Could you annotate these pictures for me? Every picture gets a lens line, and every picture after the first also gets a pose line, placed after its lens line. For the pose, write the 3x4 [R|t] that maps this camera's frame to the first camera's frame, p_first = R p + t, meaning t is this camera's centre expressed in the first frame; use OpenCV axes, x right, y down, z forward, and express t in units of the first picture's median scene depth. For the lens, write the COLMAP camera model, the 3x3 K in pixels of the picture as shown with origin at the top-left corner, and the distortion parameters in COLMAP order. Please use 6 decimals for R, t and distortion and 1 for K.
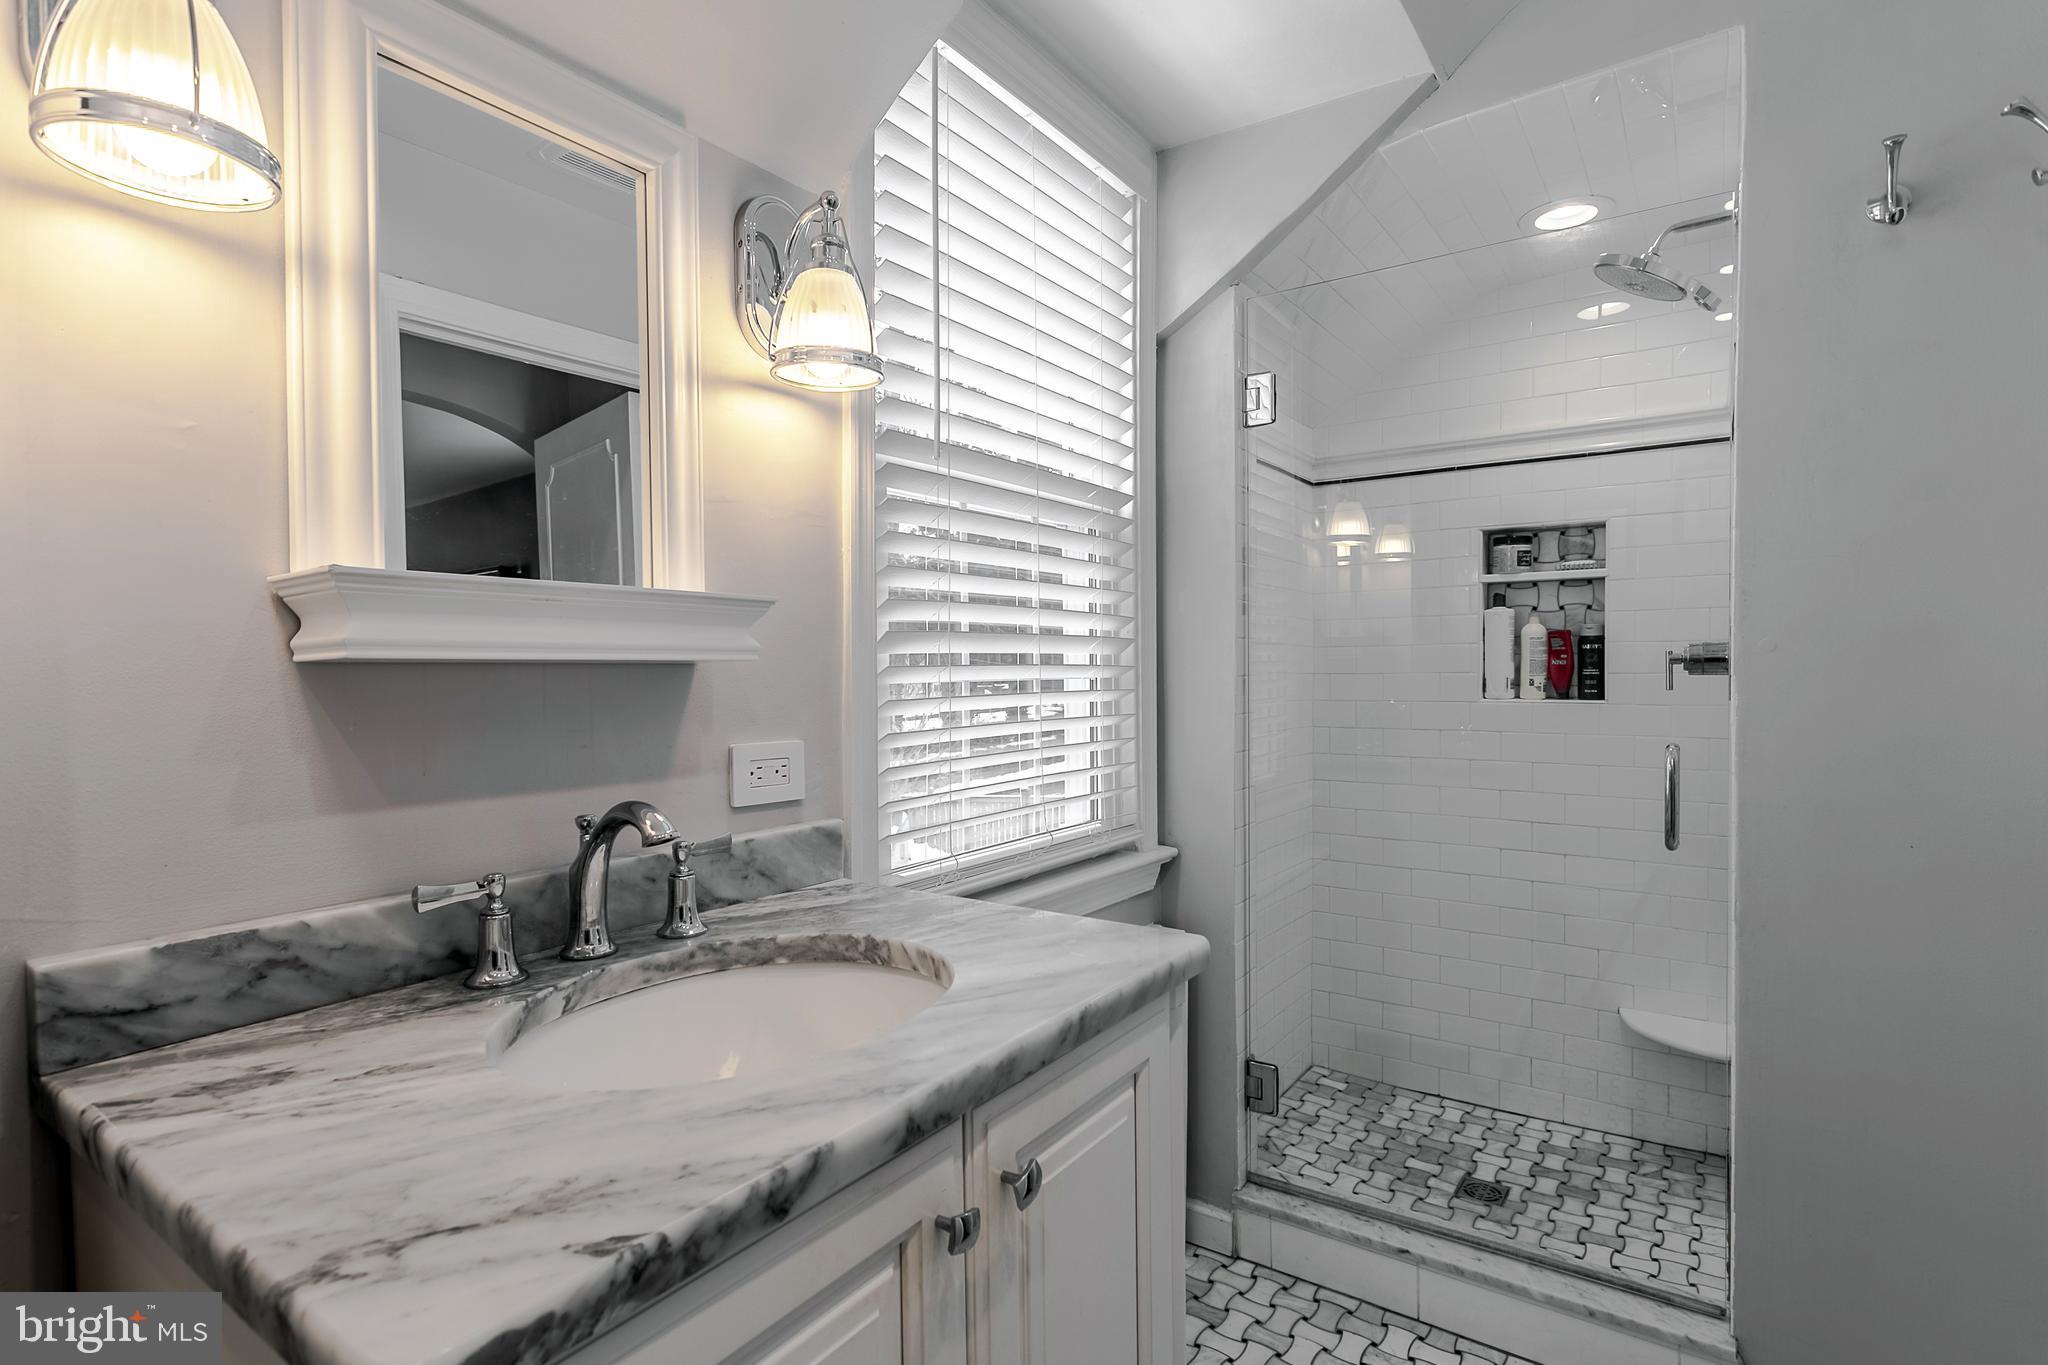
lens RADIAL K [[986.6, 0, 1026.9], [0, 986.6, 673.8], [0, 0, 1]] dist [0.007556, 0.000909]
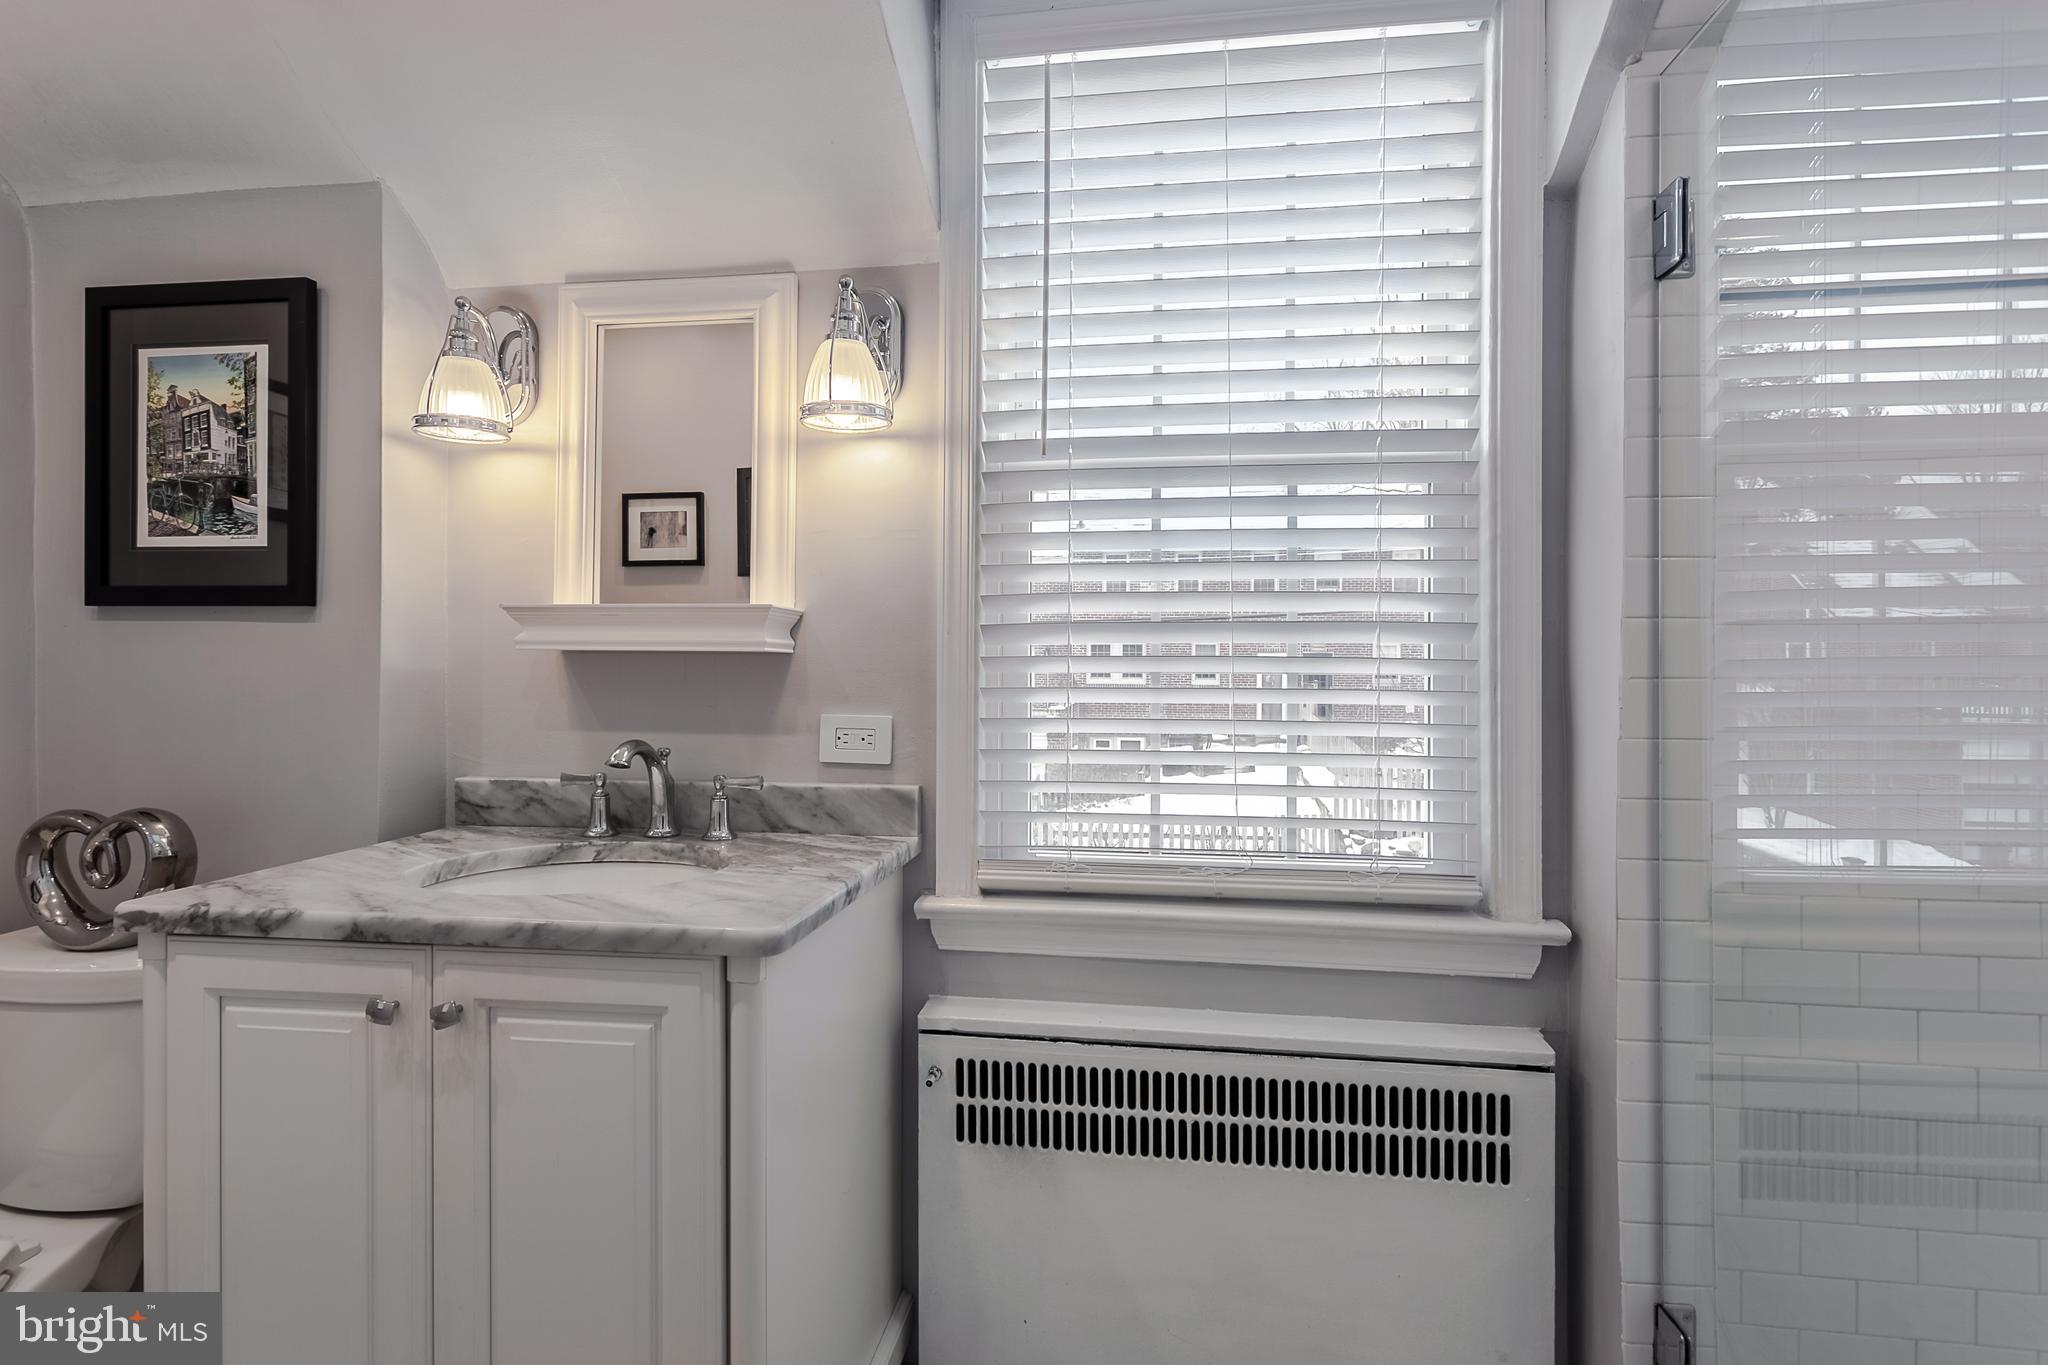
lens RADIAL K [[986.6, 0, 1059.8], [0, 986.6, 648.5], [0, 0, 1]] dist [0.007556, 0.000909]
pose [[0.482312, 0.010133, -0.875941, 1.247153], [-0.012397, 0.999912, 0.004741, -0.034258], [0.875912, 0.008572, 0.482395, 0.778687]]
